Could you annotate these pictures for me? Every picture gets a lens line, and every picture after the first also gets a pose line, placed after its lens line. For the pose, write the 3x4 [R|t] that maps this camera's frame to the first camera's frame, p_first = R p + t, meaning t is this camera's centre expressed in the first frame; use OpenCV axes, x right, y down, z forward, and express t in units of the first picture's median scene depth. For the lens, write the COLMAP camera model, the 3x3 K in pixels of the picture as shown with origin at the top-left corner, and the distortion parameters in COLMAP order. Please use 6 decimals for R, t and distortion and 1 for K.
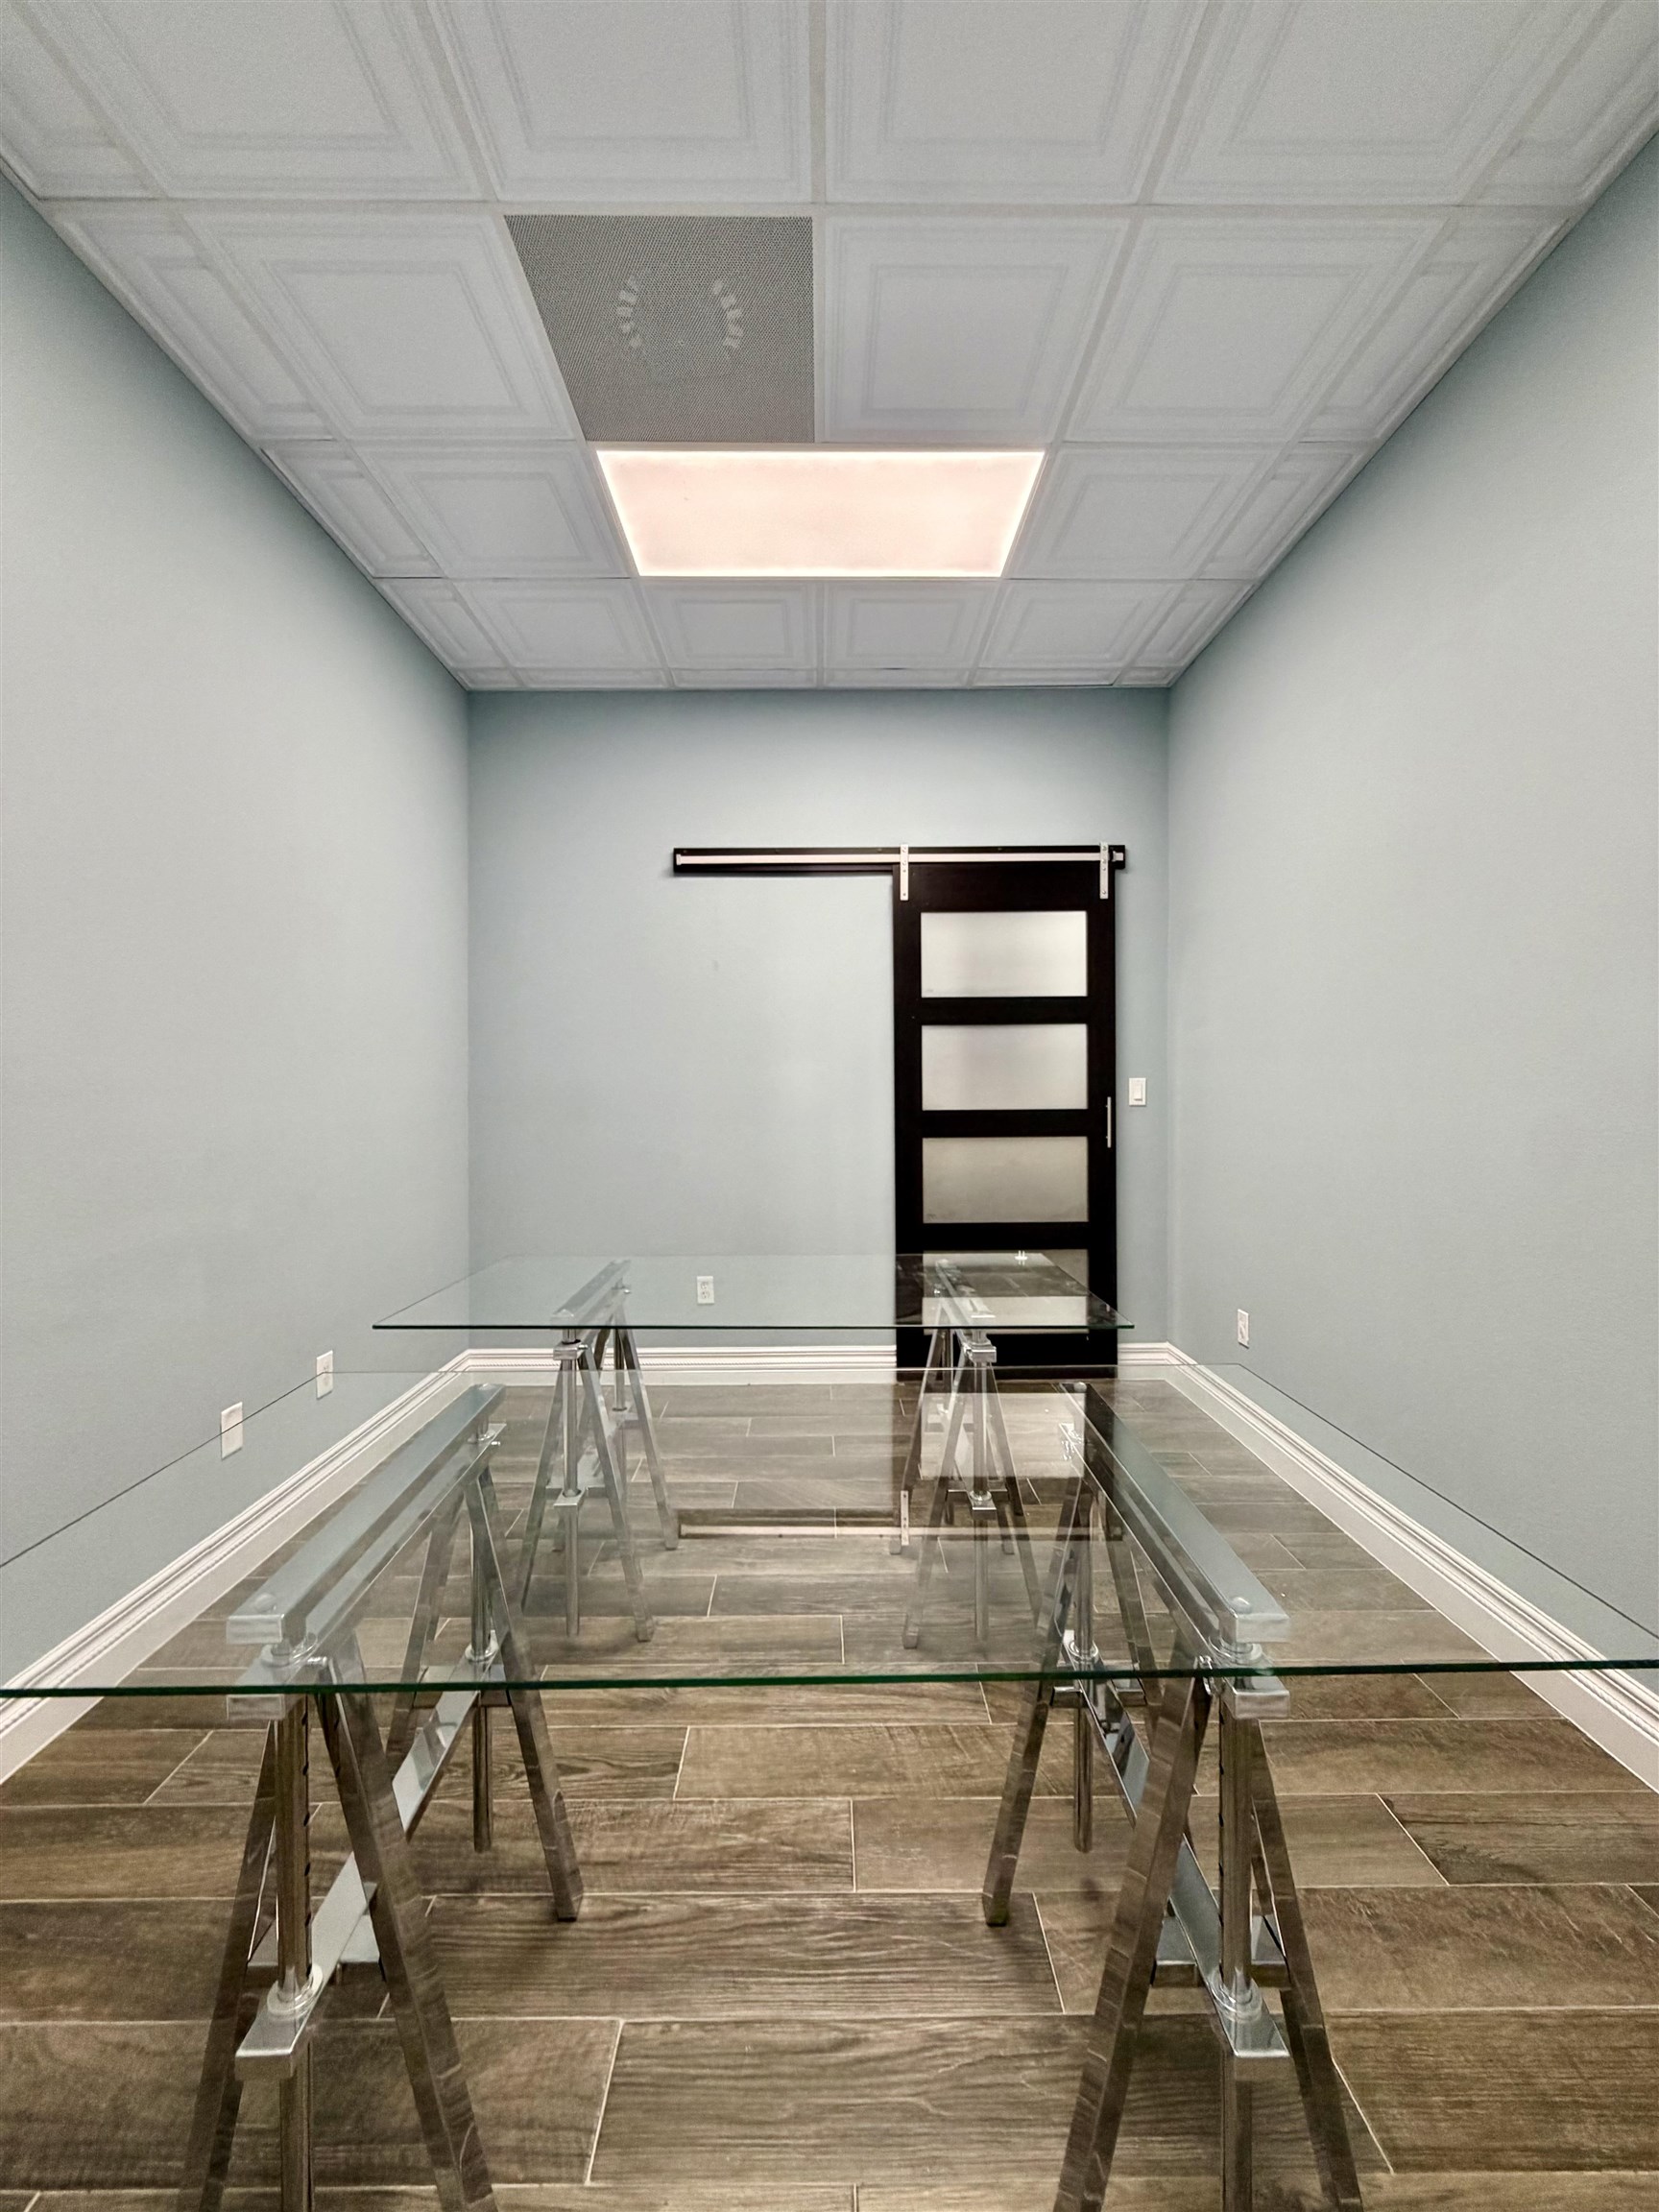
lens RADIAL K [[885.6, 0, 826.2], [0, 885.6, 1101.8], [0, 0, 1]] dist [-0.000225, 0.000497]
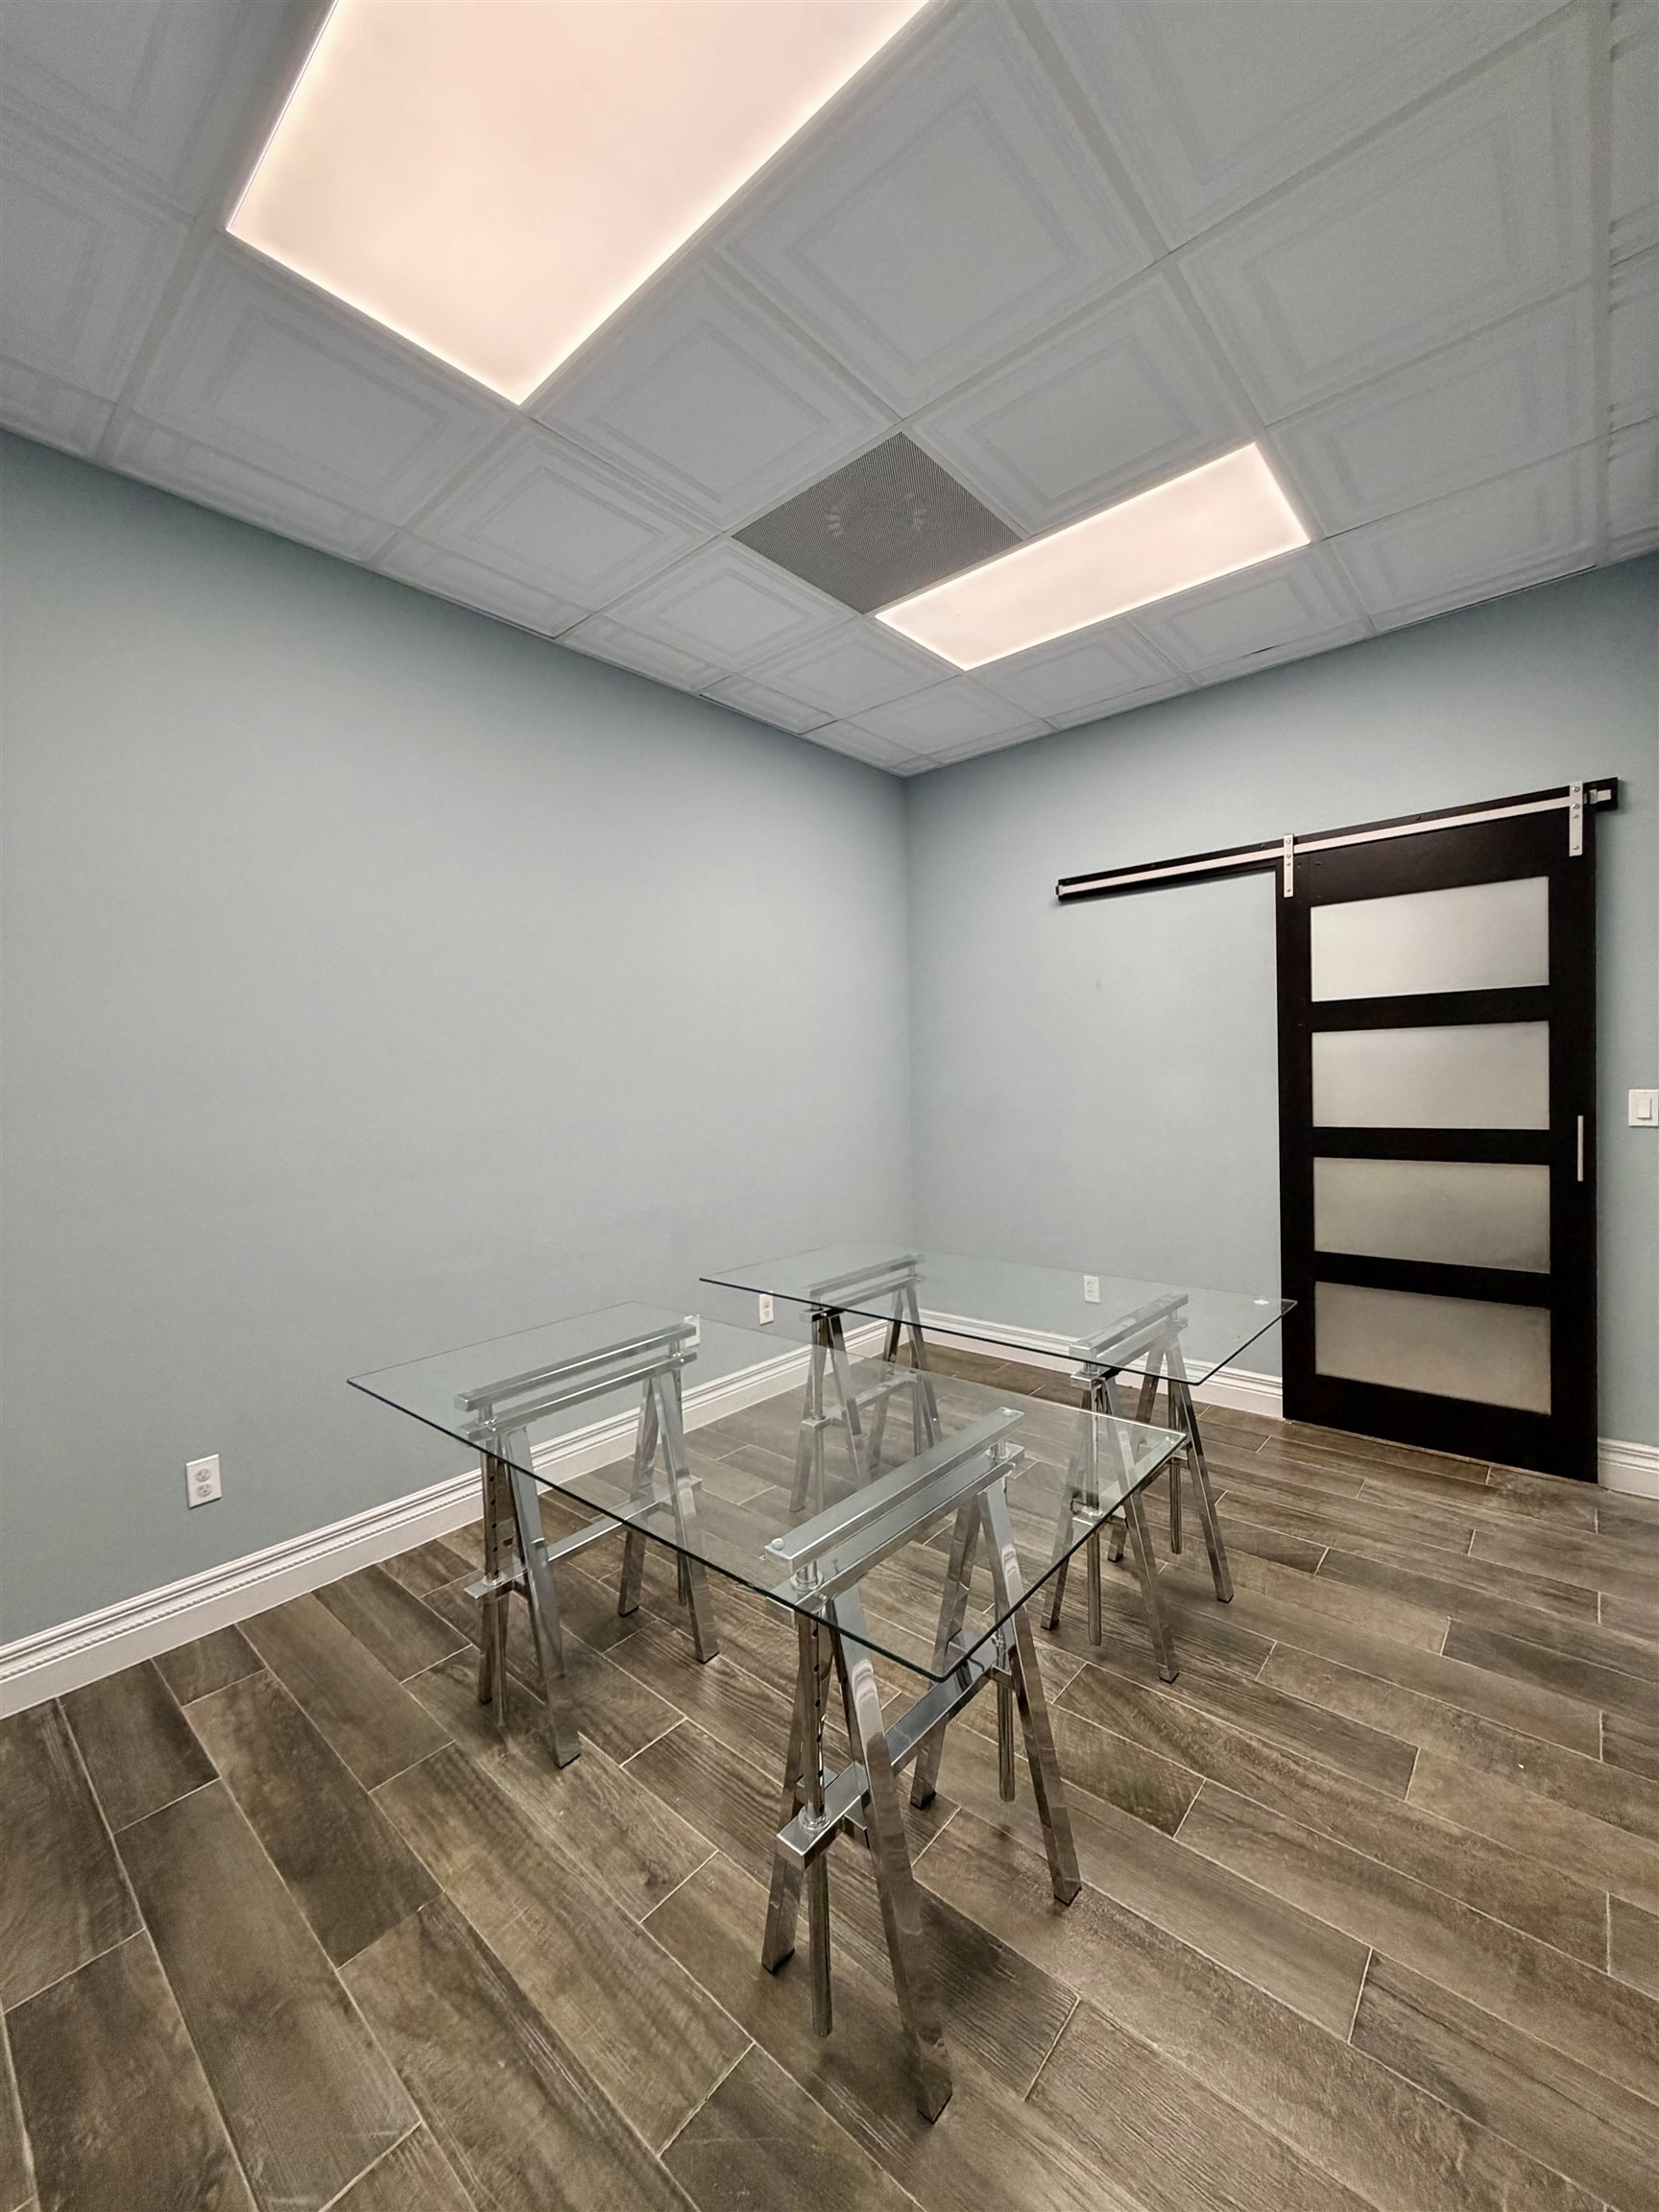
lens RADIAL K [[885.6, 0, 826.2], [0, 885.6, 1101.8], [0, 0, 1]] dist [-0.000225, 0.000497]
pose [[0.745906, 0.004298, -0.666037, 0.386664], [0.017138, 0.999524, 0.025642, -0.053986], [0.665831, -0.030541, 0.745477, -0.007382]]
